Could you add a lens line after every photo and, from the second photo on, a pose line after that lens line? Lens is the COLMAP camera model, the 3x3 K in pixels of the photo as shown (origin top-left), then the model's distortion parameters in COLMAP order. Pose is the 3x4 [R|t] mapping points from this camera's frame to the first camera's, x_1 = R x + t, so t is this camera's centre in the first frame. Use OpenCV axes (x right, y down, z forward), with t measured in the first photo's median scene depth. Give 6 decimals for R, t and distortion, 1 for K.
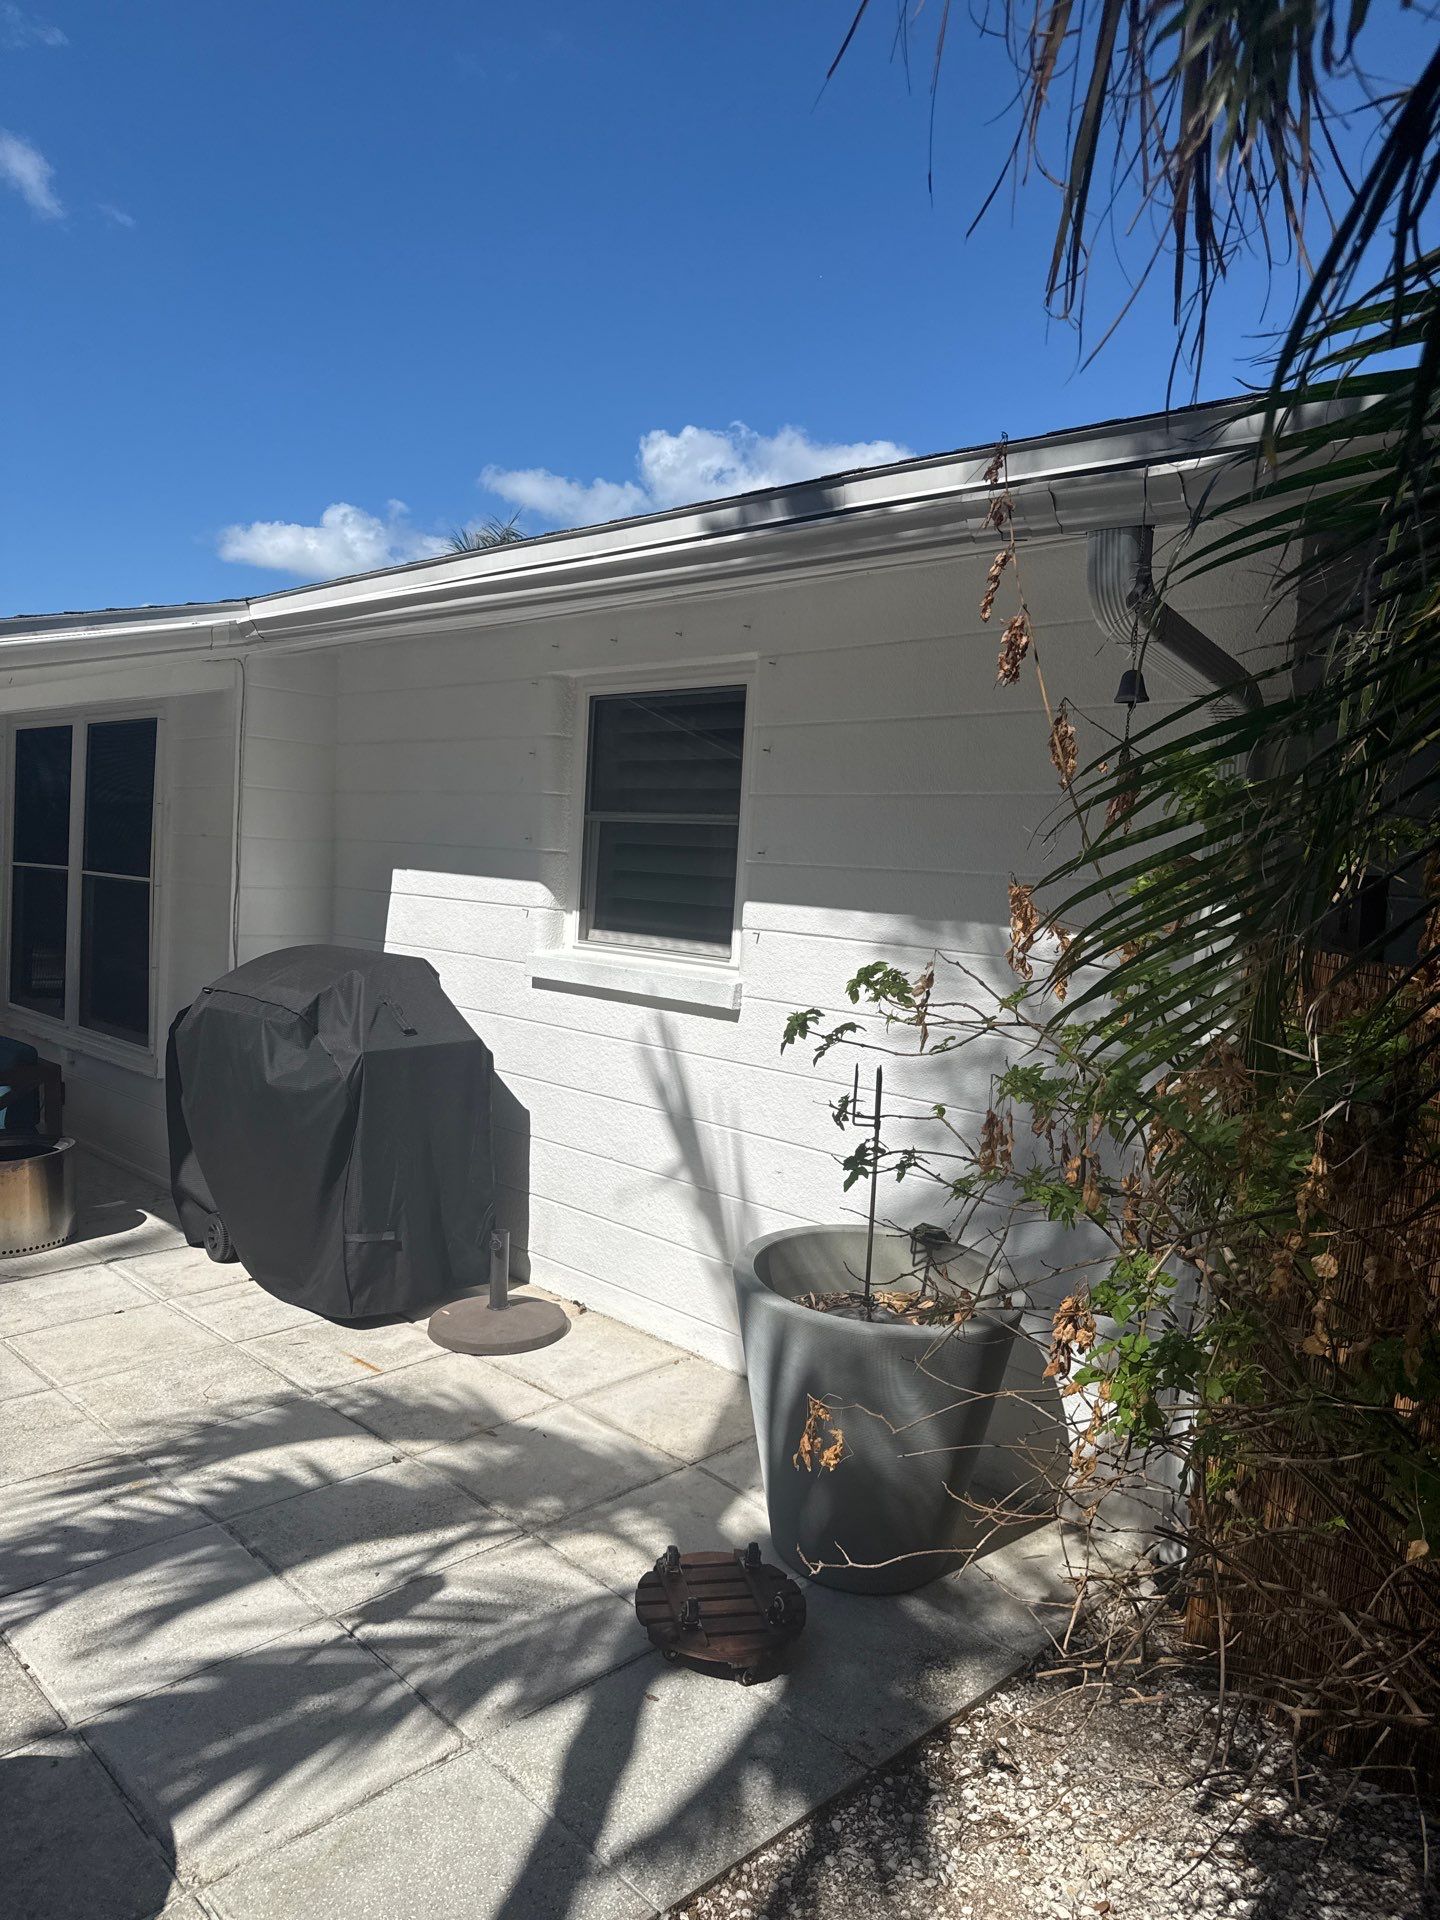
lens RADIAL K [[1387.7, 0, 704.8], [0, 1387.7, 961.3], [0, 0, 1]] dist [0.065273, -0.085898]
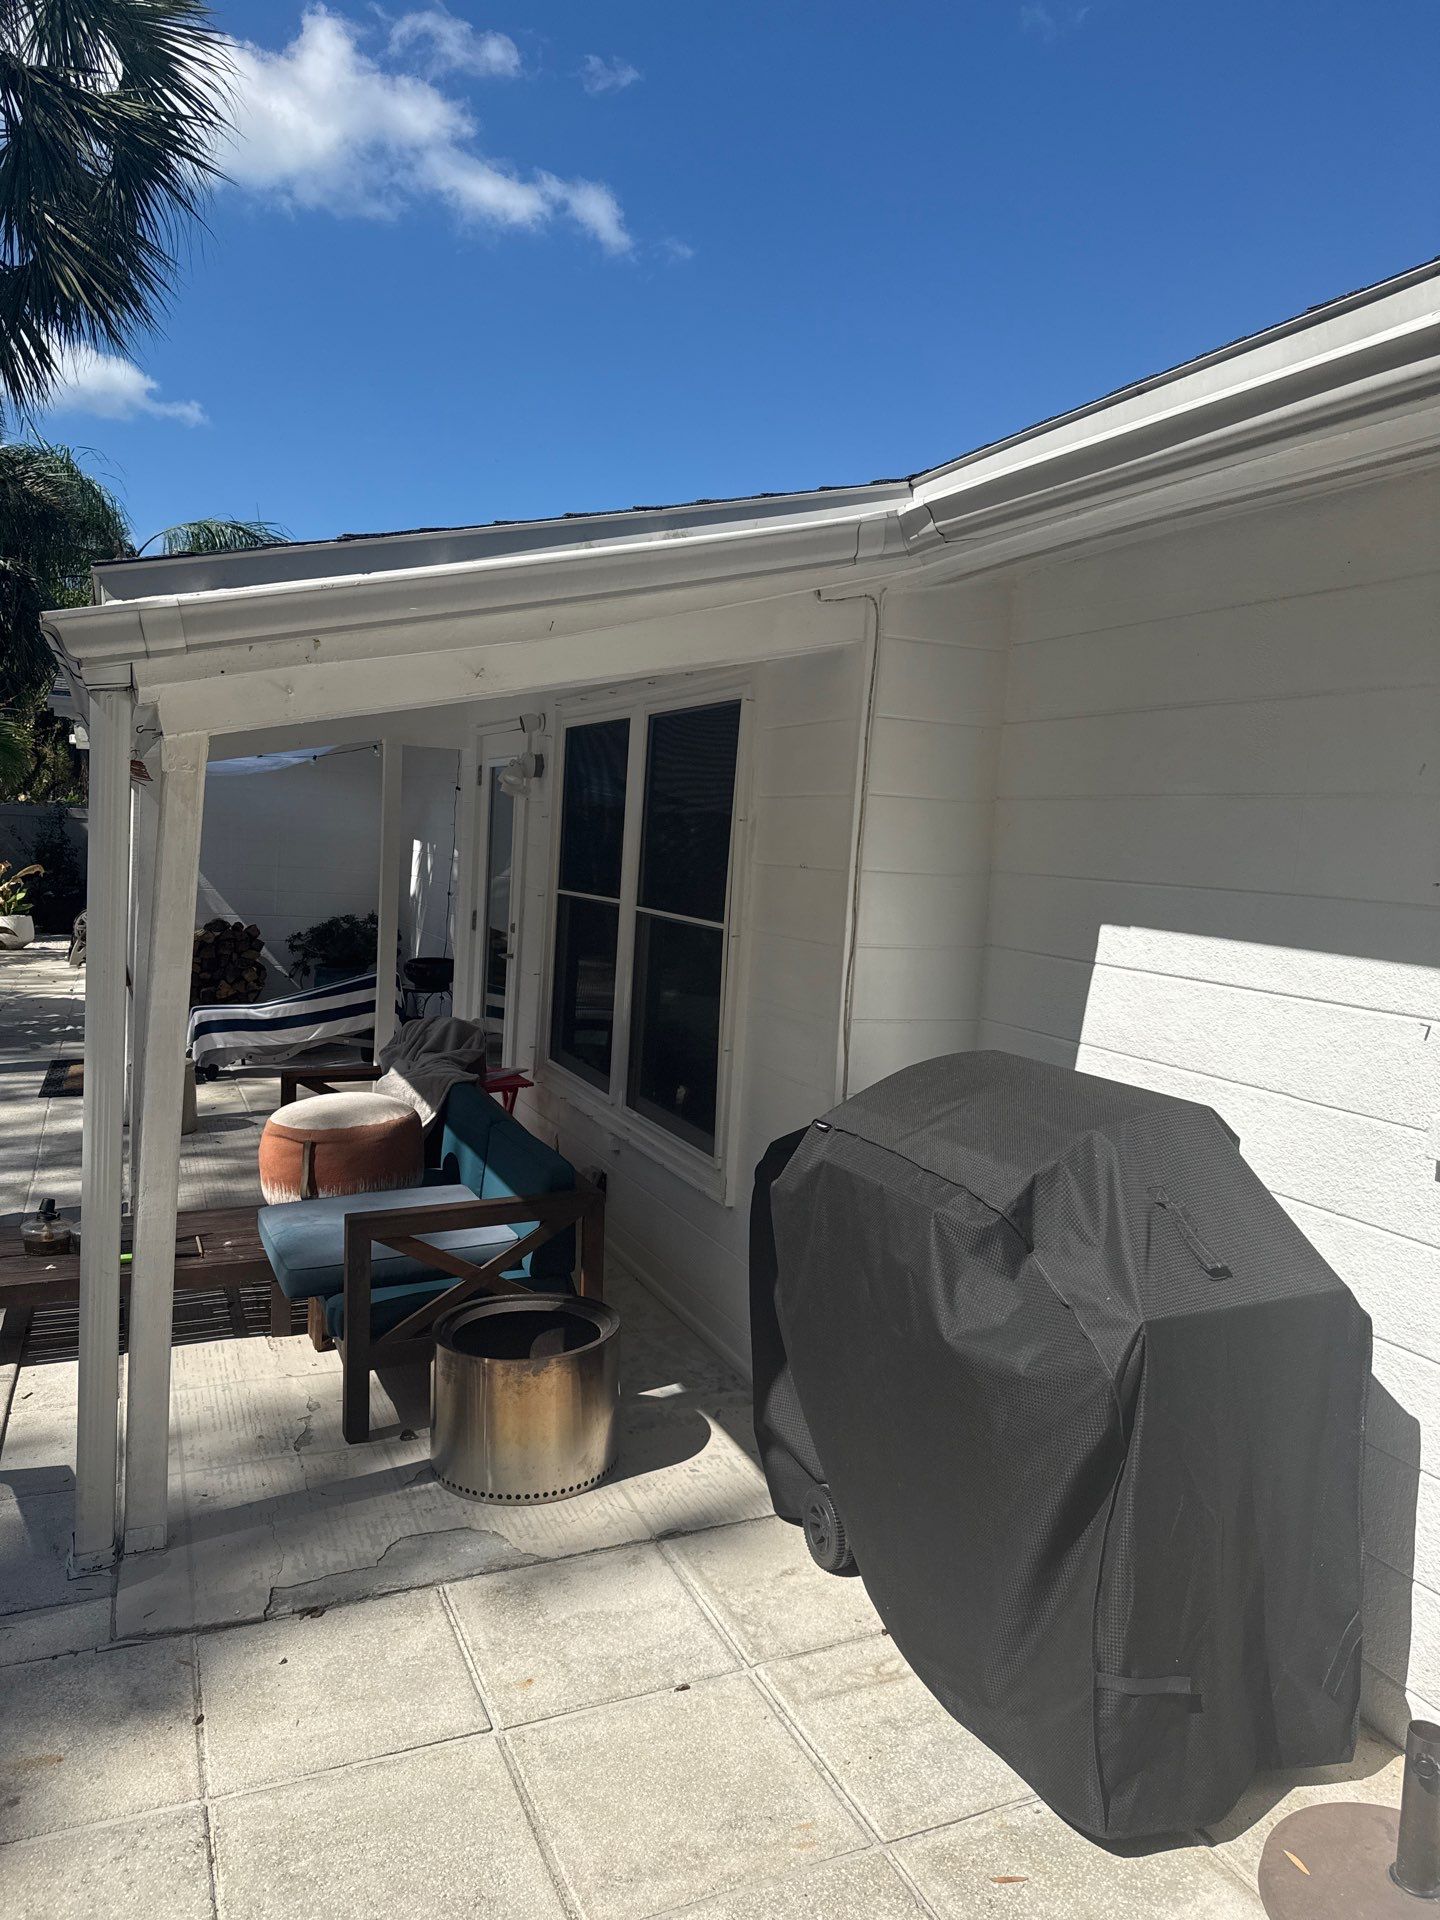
lens RADIAL K [[1370.9, 0, 721.9], [0, 1370.9, 991.3], [0, 0, 1]] dist [-0.030272, -0.001390]
pose [[0.939922, 0.038845, -0.339172, -0.201690], [-0.031704, 0.999144, 0.026570, -0.055075], [0.339914, -0.014220, 0.940349, 0.433652]]
